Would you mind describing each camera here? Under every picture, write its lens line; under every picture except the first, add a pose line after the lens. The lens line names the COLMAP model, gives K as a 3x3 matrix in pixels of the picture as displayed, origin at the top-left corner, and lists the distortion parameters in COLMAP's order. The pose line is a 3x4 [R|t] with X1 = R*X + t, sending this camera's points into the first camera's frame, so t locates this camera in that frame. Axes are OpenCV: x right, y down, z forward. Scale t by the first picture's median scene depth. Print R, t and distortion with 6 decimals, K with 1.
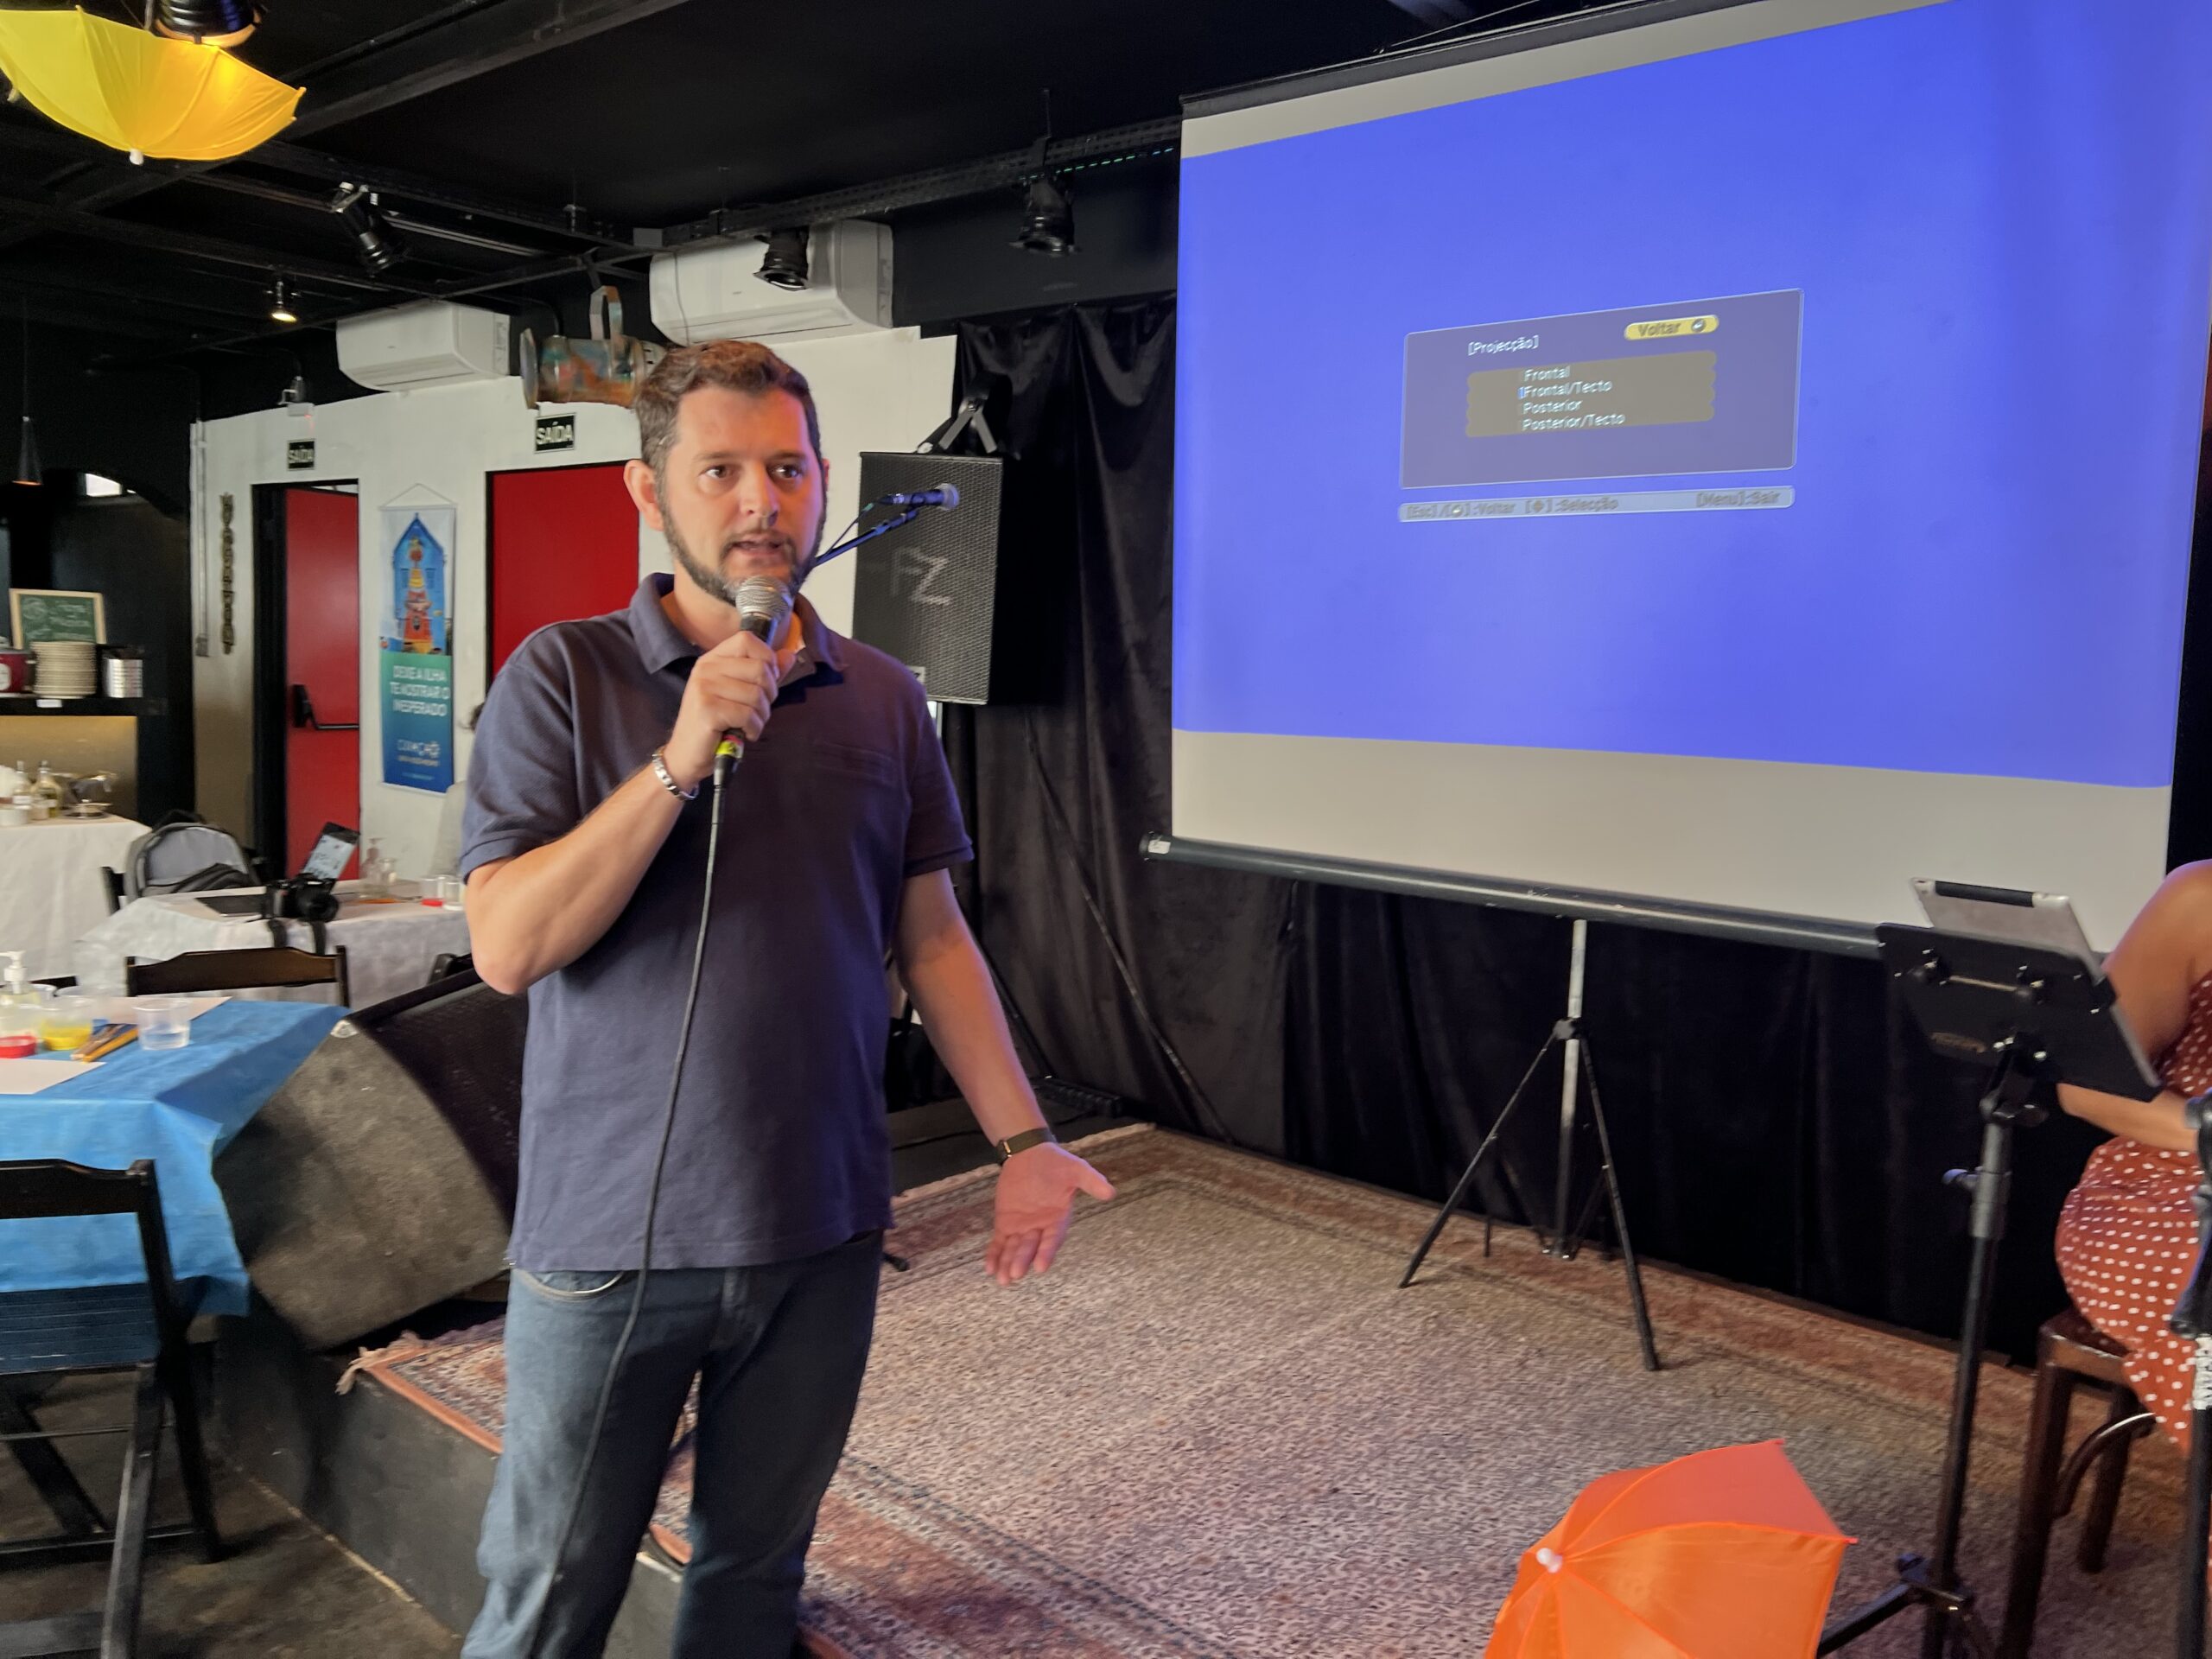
lens RADIAL K [[1698.5, 0, 1138.8], [0, 1698.5, 808.7], [0, 0, 1]] dist [0.027062, -0.003736]
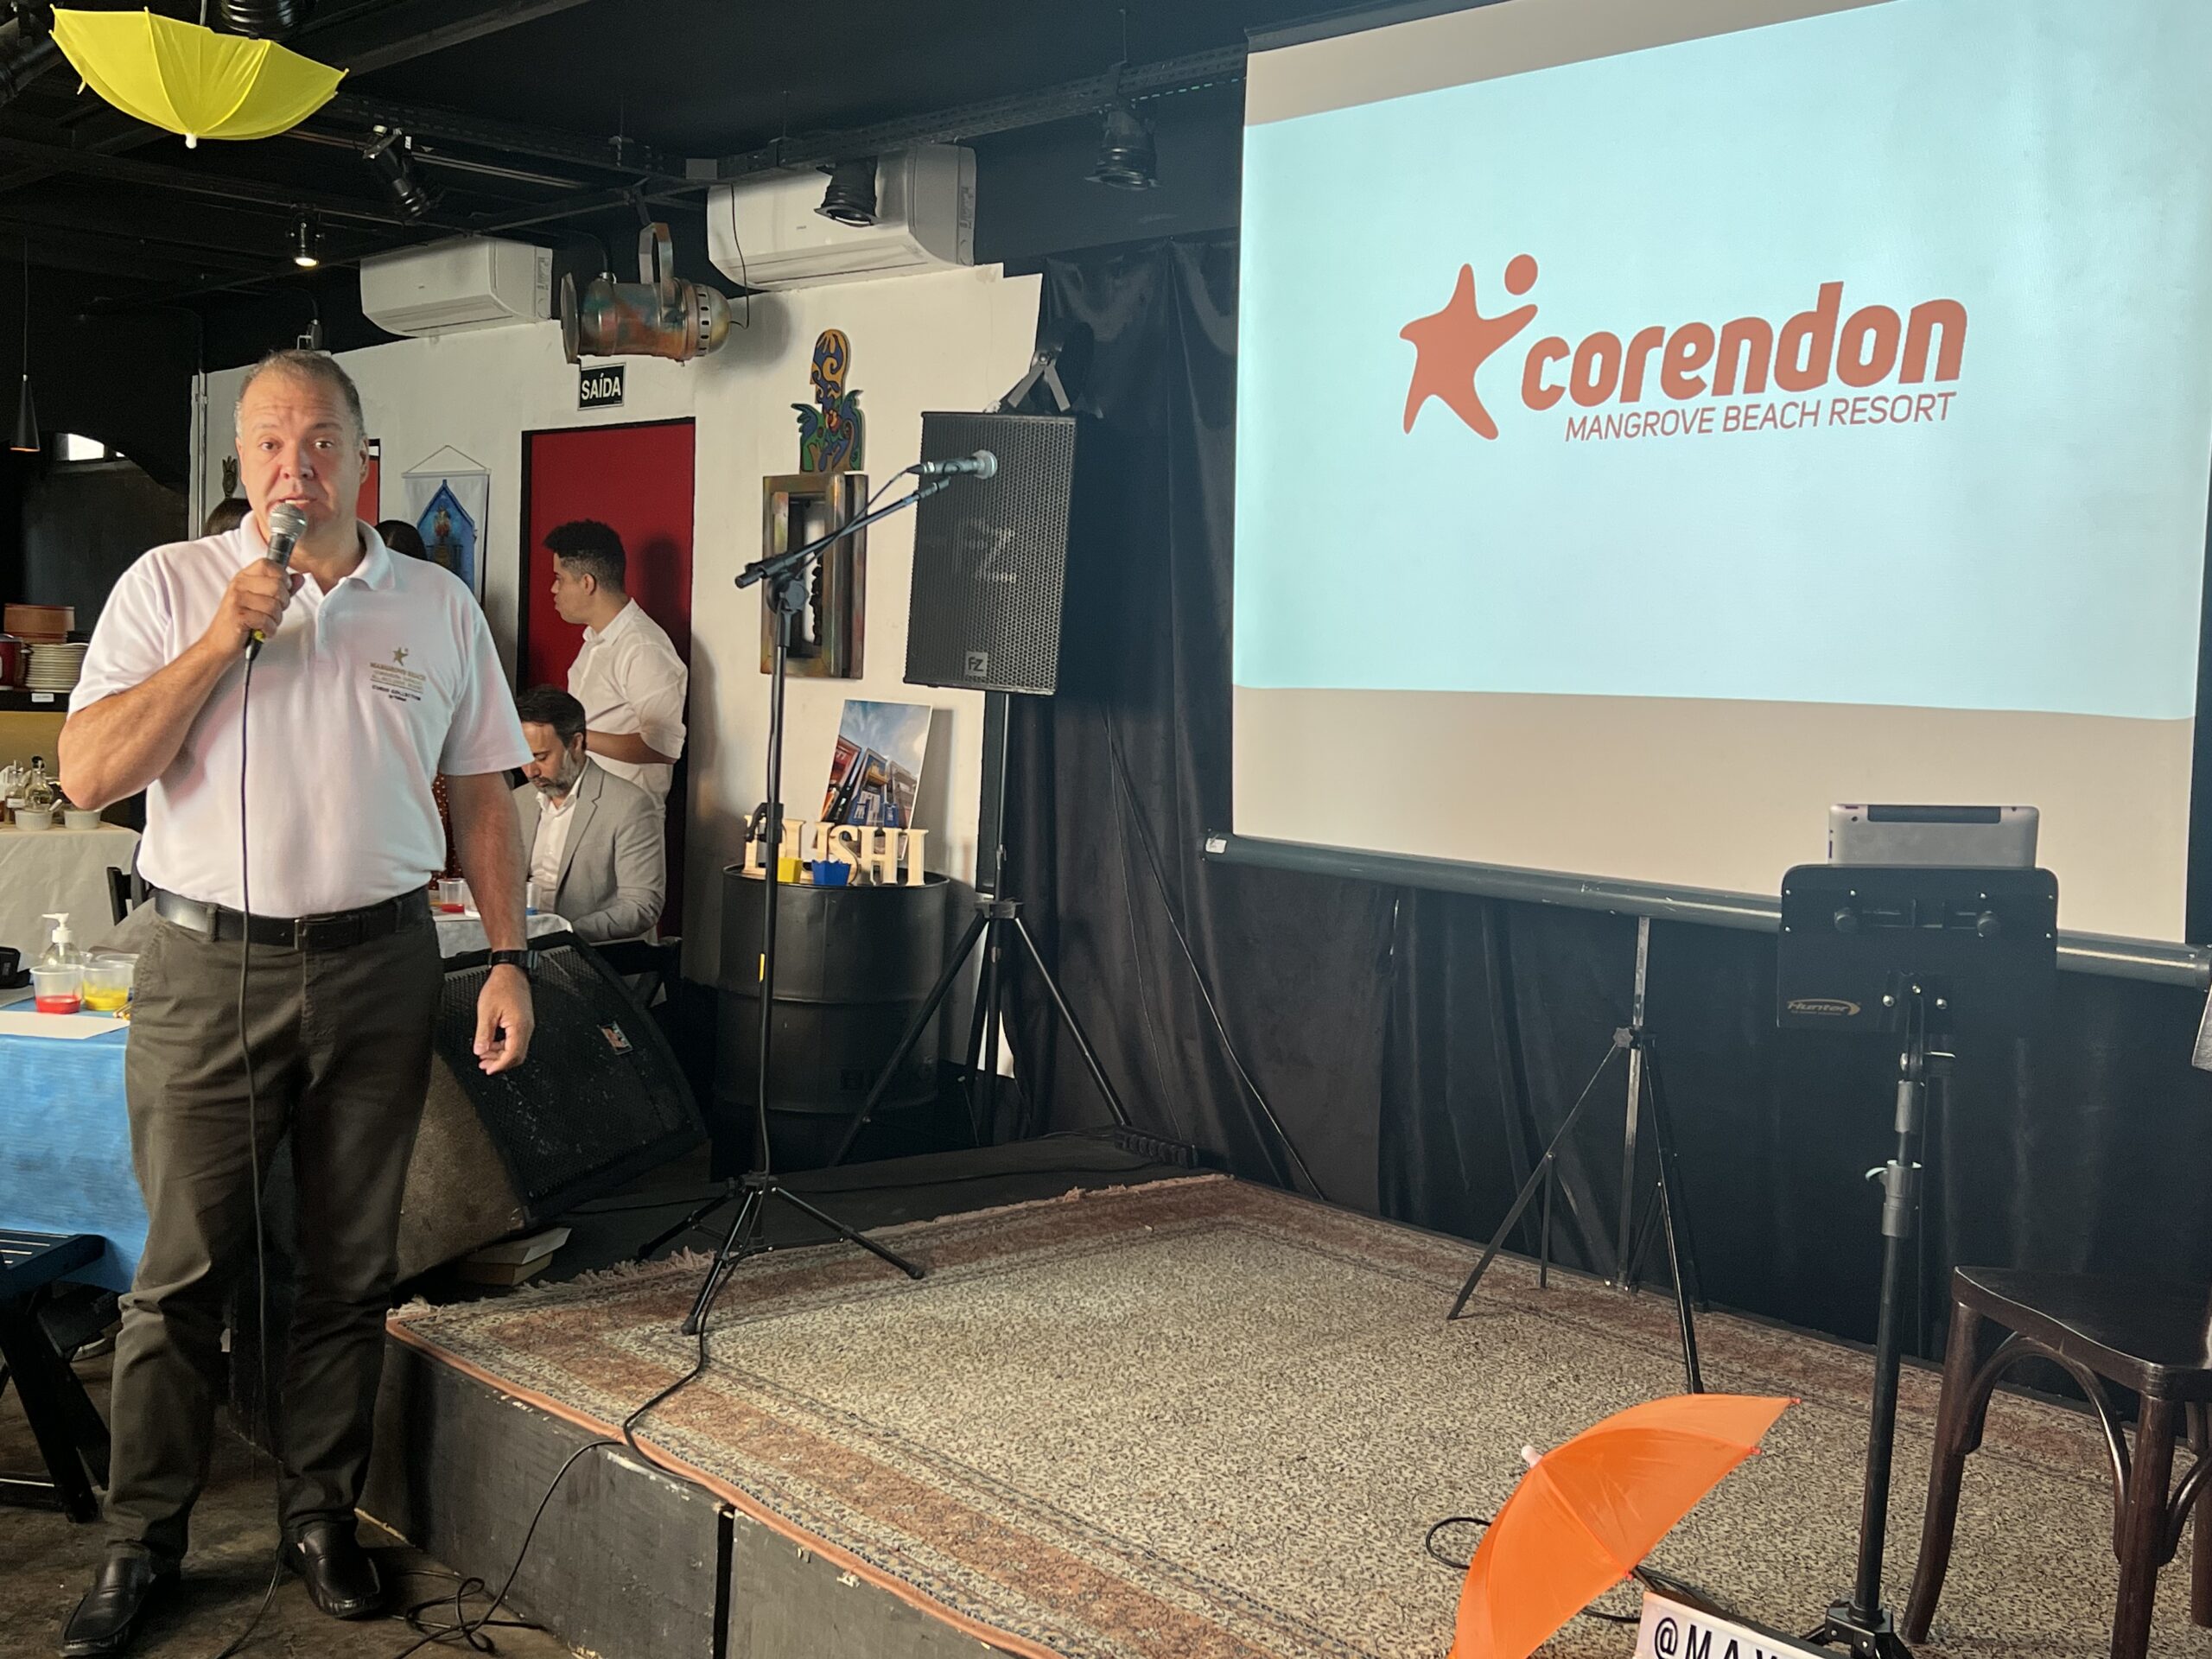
lens RADIAL K [[2460.3, 0, 1106.0], [0, 2460.3, 829.5], [0, 0, 1]] dist [0.071551, -0.012374]
pose [[0.990743, 0.012722, -0.135153, 0.109104], [-0.016277, 0.999549, -0.025230, 0.039960], [0.134771, 0.027196, 0.990503, -0.259686]]
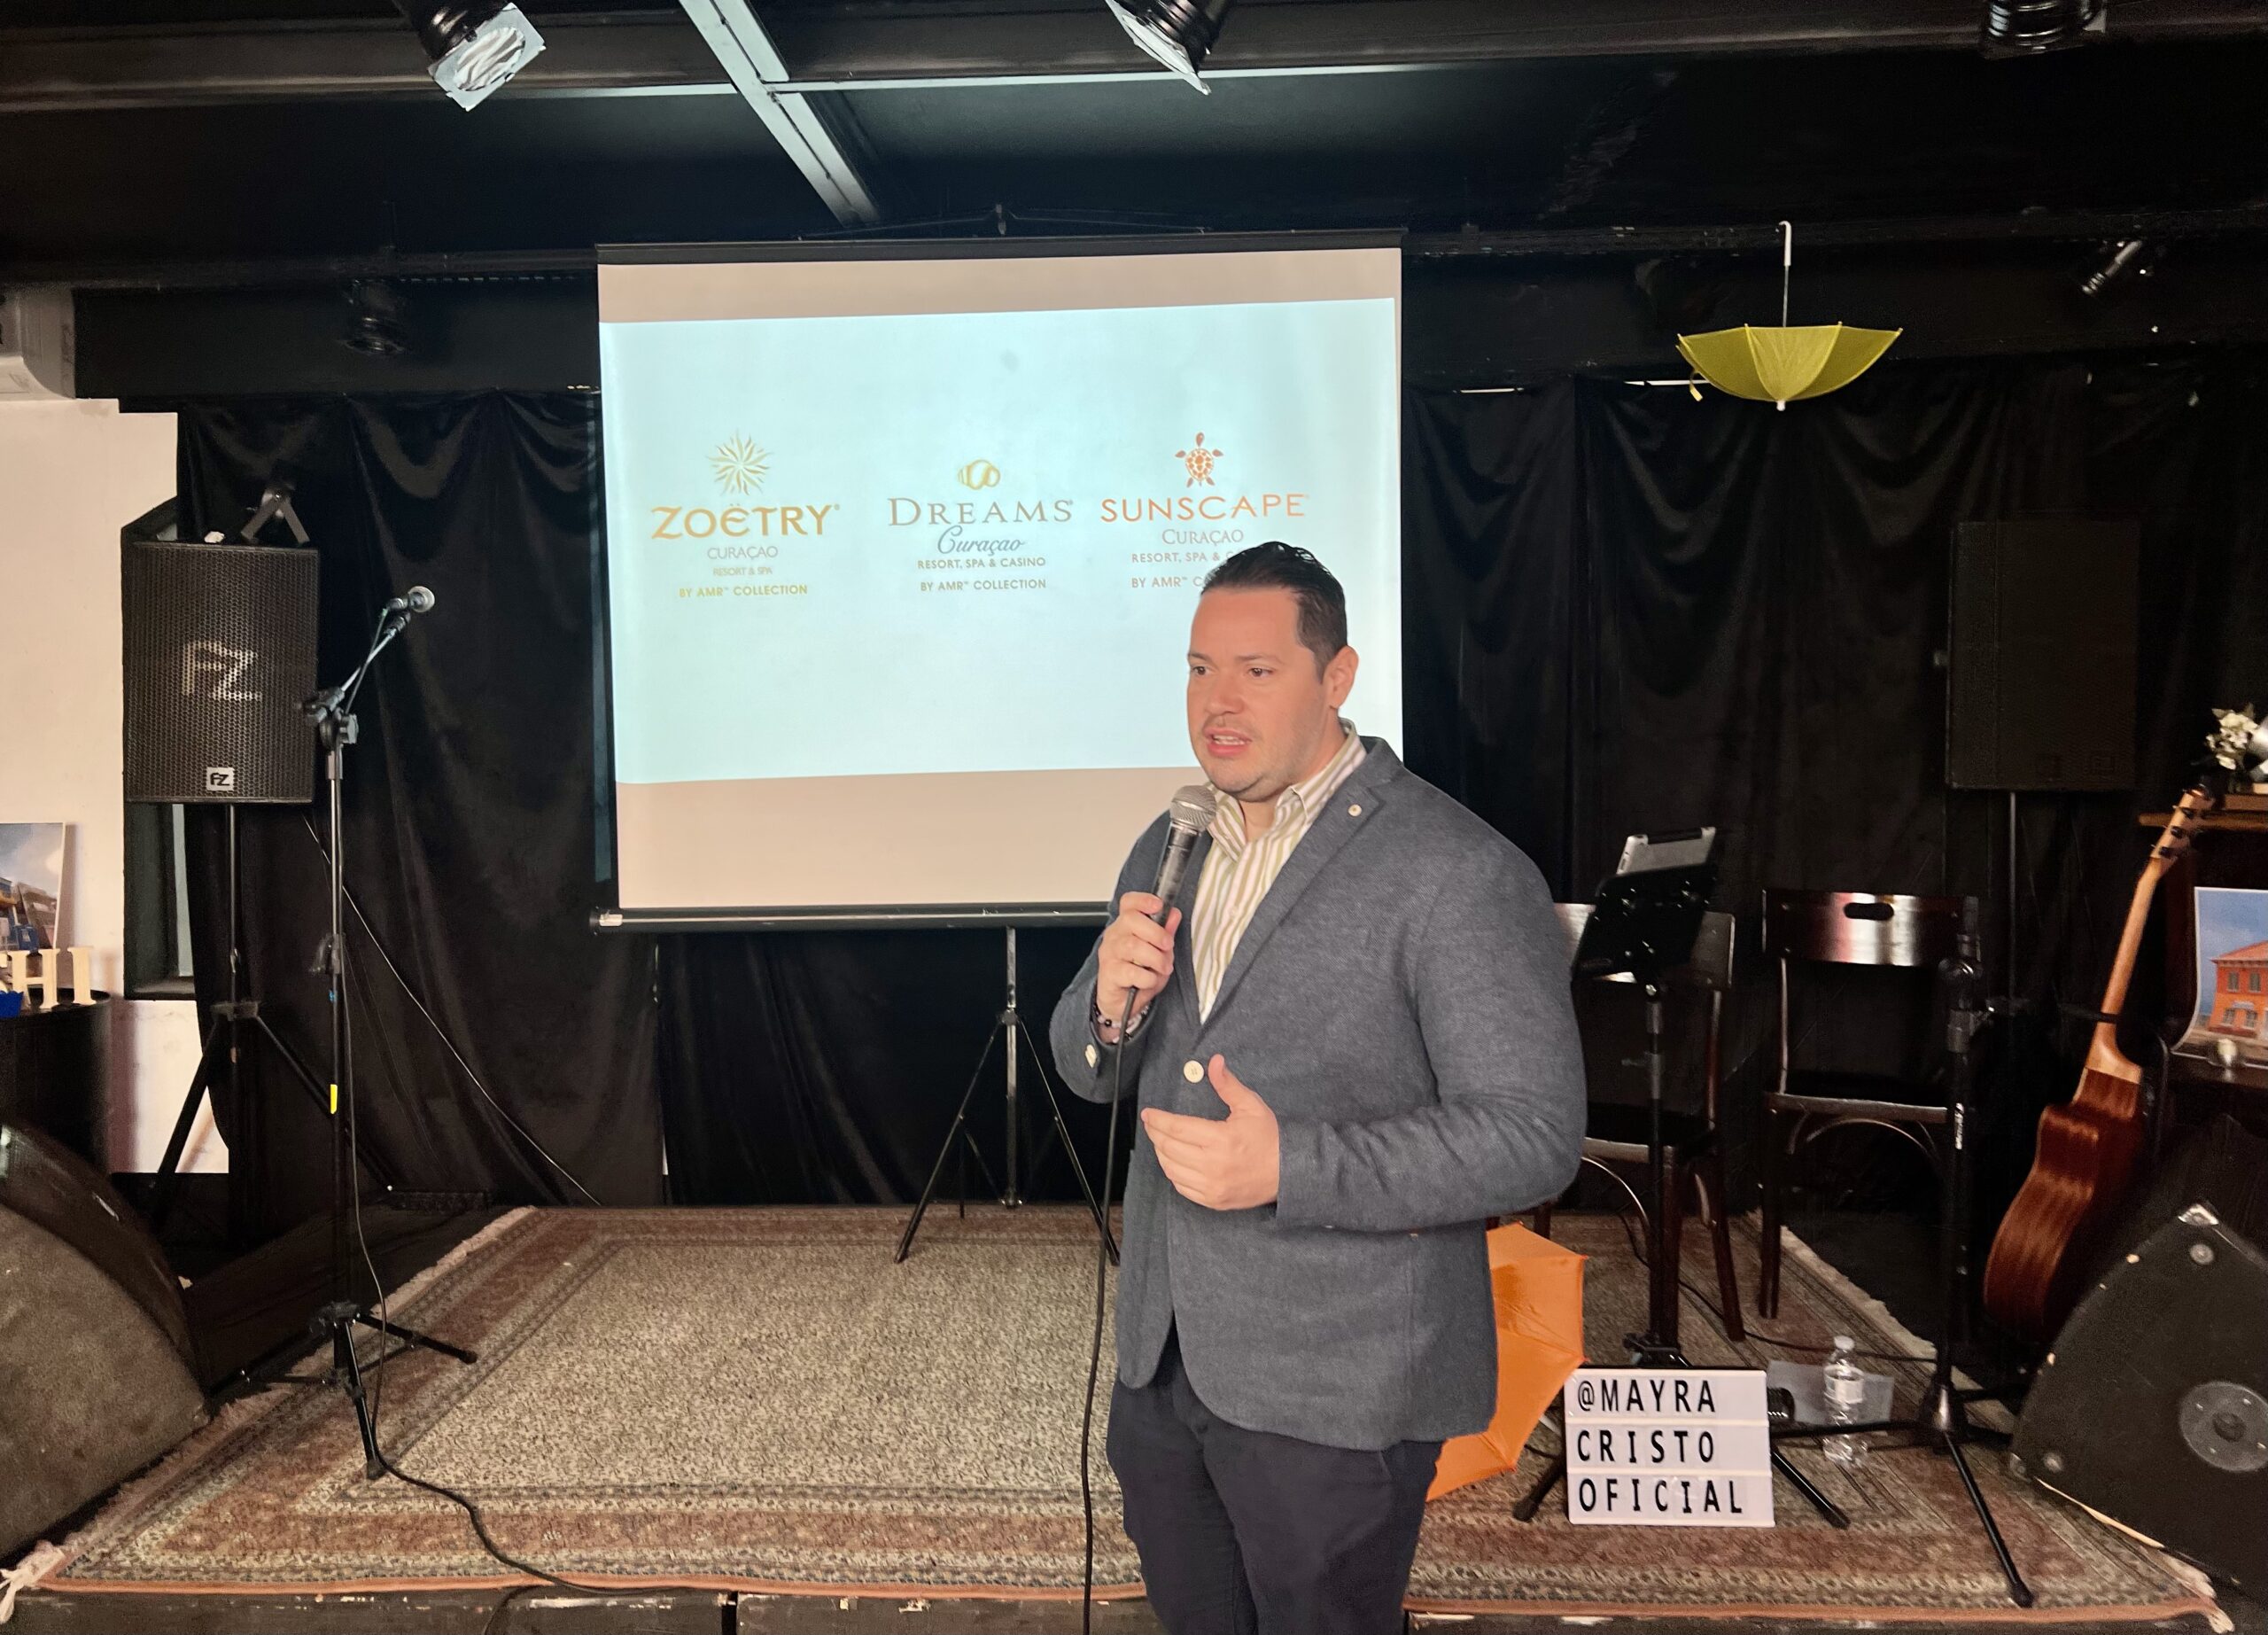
lens RADIAL K [[1826.3, 0, 1132.0], [0, 1826.3, 686.3], [0, 0, 1]] dist [-0.001284, -0.002719]
pose [[0.780184, -0.040087, 0.624264, -0.363437], [0.103402, 0.992481, -0.065496, -0.010776], [-0.616944, 0.115649, 0.778463, -0.093405]]
